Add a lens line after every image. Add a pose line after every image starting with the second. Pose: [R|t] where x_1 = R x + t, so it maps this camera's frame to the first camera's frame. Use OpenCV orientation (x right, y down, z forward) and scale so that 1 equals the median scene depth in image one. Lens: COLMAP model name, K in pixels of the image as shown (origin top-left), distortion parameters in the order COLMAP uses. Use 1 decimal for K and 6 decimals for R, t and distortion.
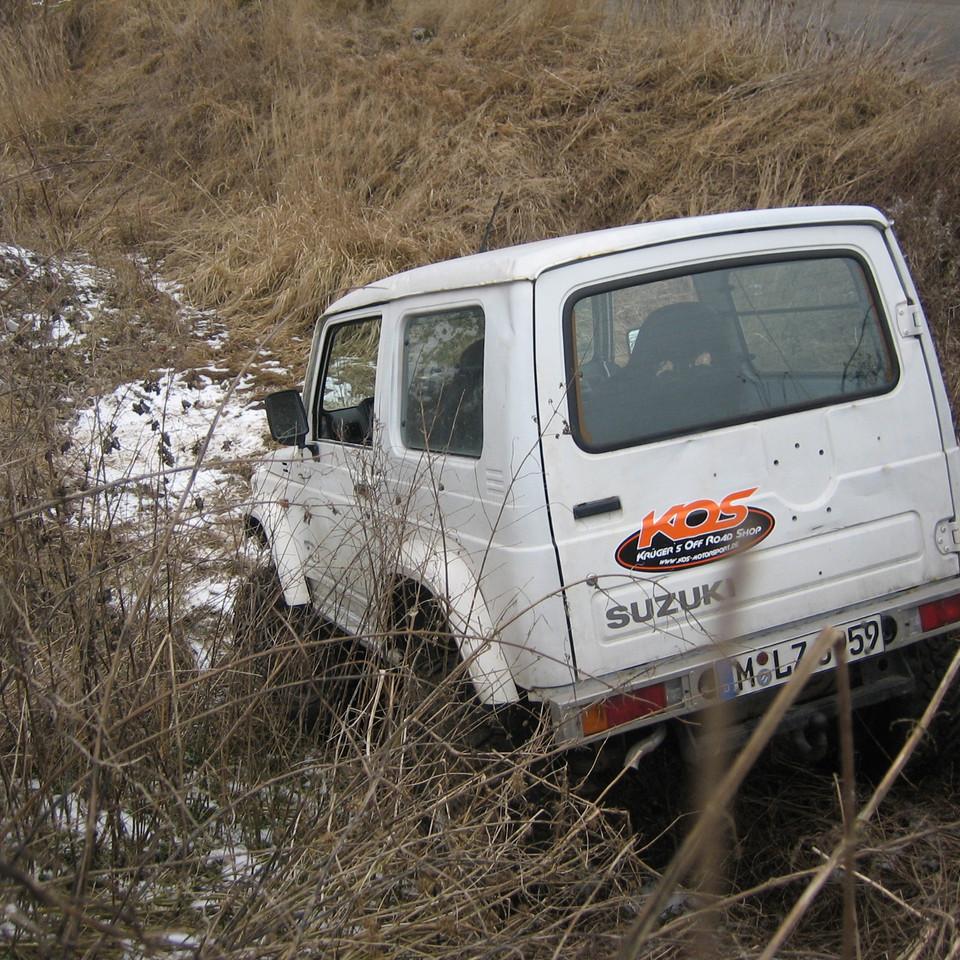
lens RADIAL K [[1338.5, 0, 471.7], [0, 1338.5, 466.9], [0, 0, 1]] dist [-0.166733, 0.230475]
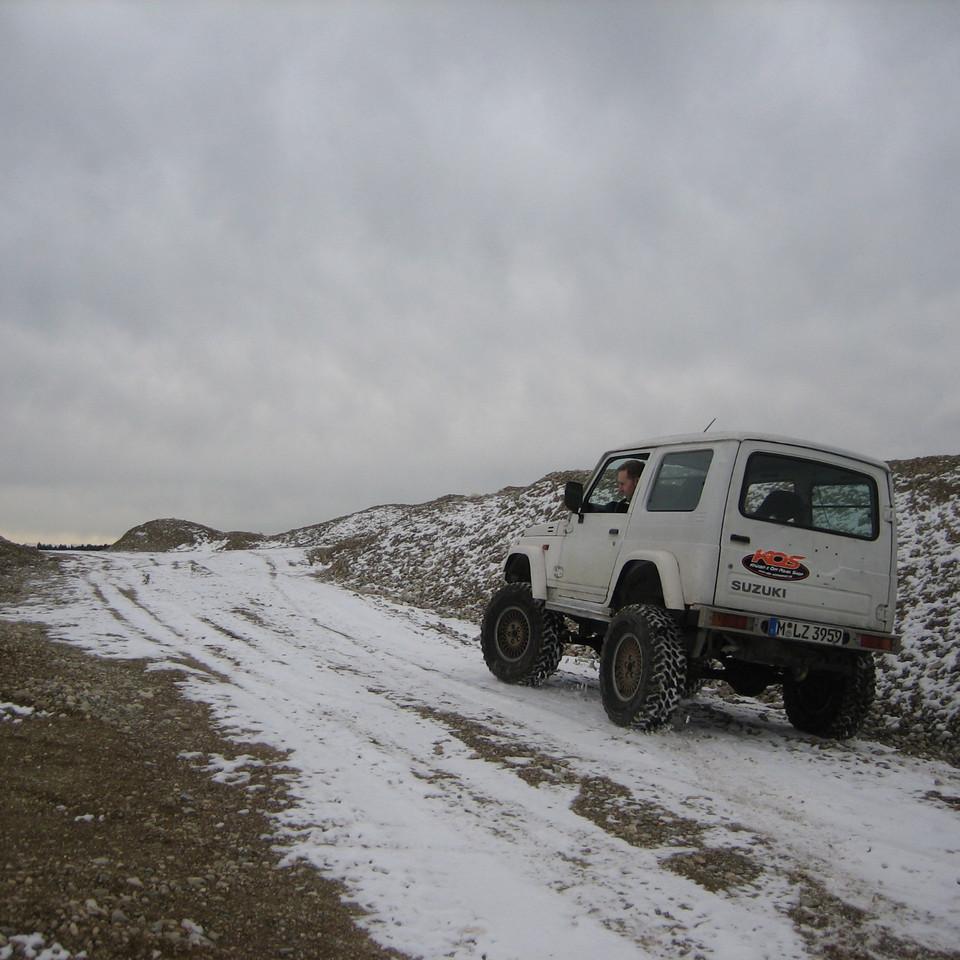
lens RADIAL K [[1338.5, 0, 471.7], [0, 1338.5, 466.9], [0, 0, 1]] dist [-0.166733, 0.230475]
pose [[0.952206, 0.298092, -0.066677, -0.236660], [-0.305449, 0.930855, -0.200524, 0.519388], [0.002292, 0.211307, 0.977417, -1.313869]]
